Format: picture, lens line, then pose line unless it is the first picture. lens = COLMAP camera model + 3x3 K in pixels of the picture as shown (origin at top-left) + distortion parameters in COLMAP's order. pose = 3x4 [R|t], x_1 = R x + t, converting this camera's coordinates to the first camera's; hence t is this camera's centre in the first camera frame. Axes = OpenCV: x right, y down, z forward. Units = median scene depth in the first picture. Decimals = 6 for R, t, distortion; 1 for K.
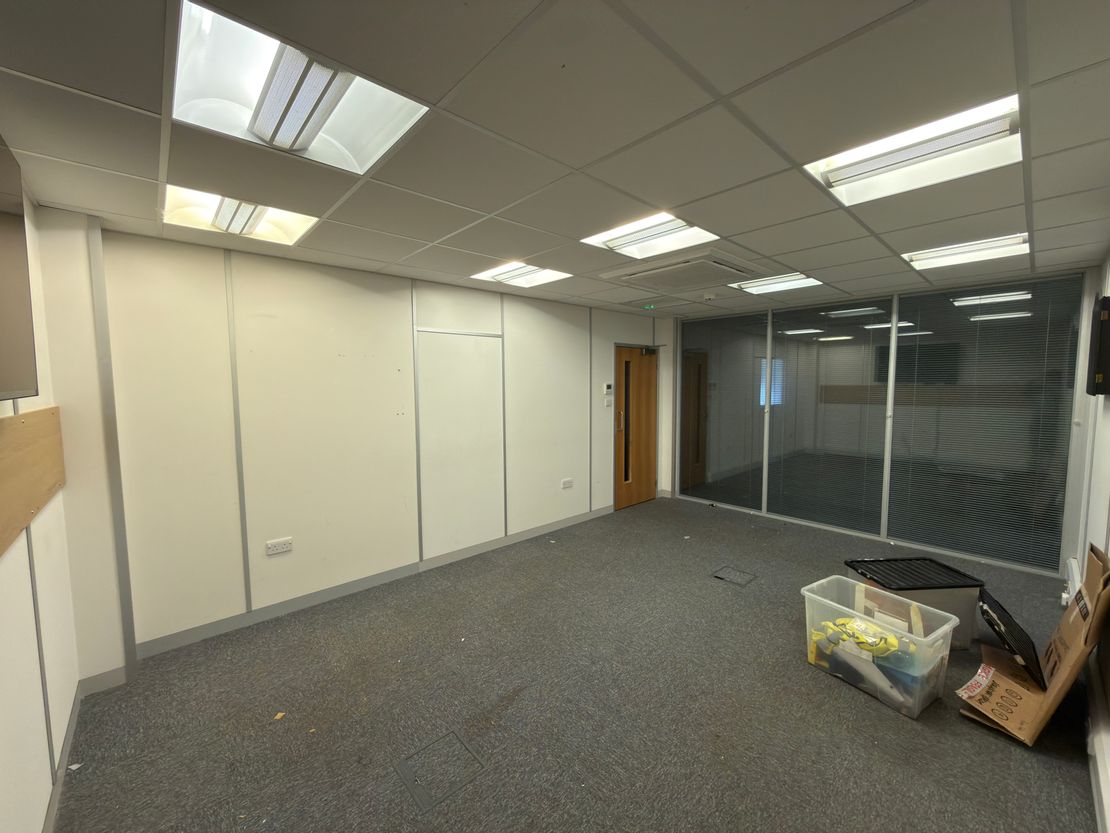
lens RADIAL K [[441.7, 0, 550.7], [0, 441.7, 415.1], [0, 0, 1]] dist [-0.001195, -0.000150]
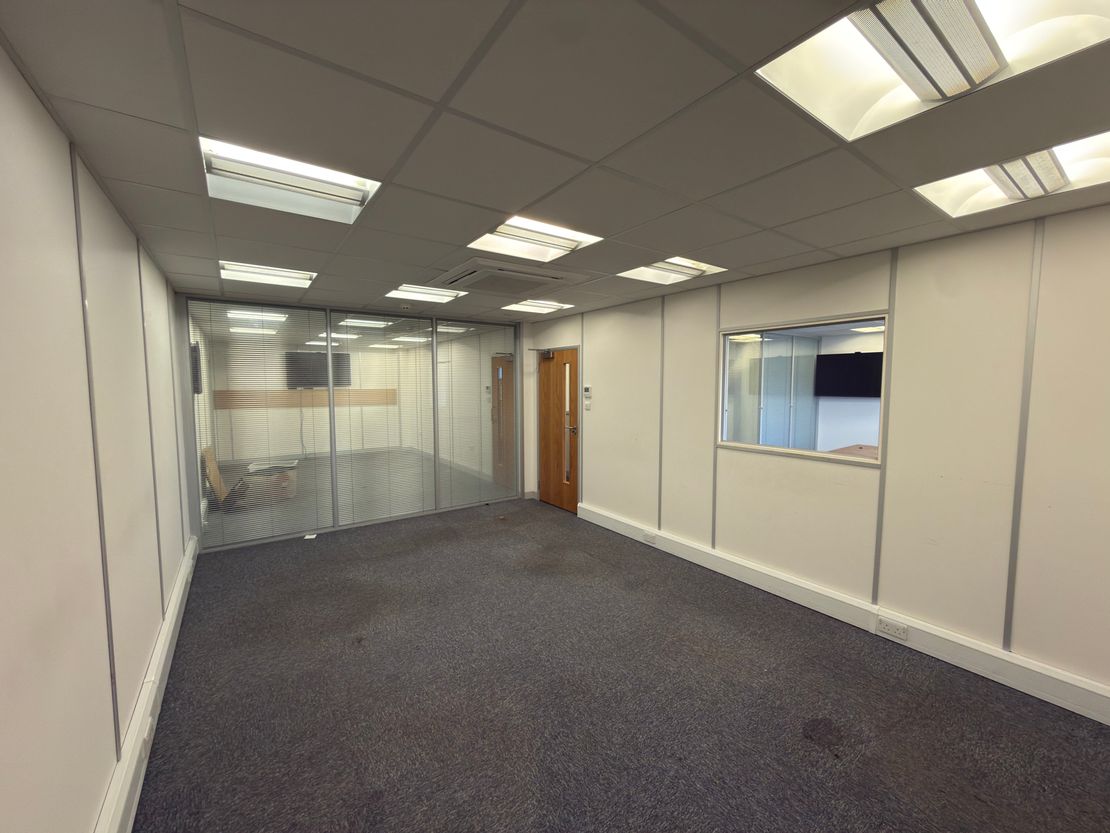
lens RADIAL K [[441.7, 0, 550.7], [0, 441.7, 415.1], [0, 0, 1]] dist [-0.001195, -0.000150]
pose [[0.124342, -0.061289, 0.990345, -0.684825], [0.073390, 0.995925, 0.052420, -0.050364], [-0.989522, 0.066163, 0.128333, 0.744394]]
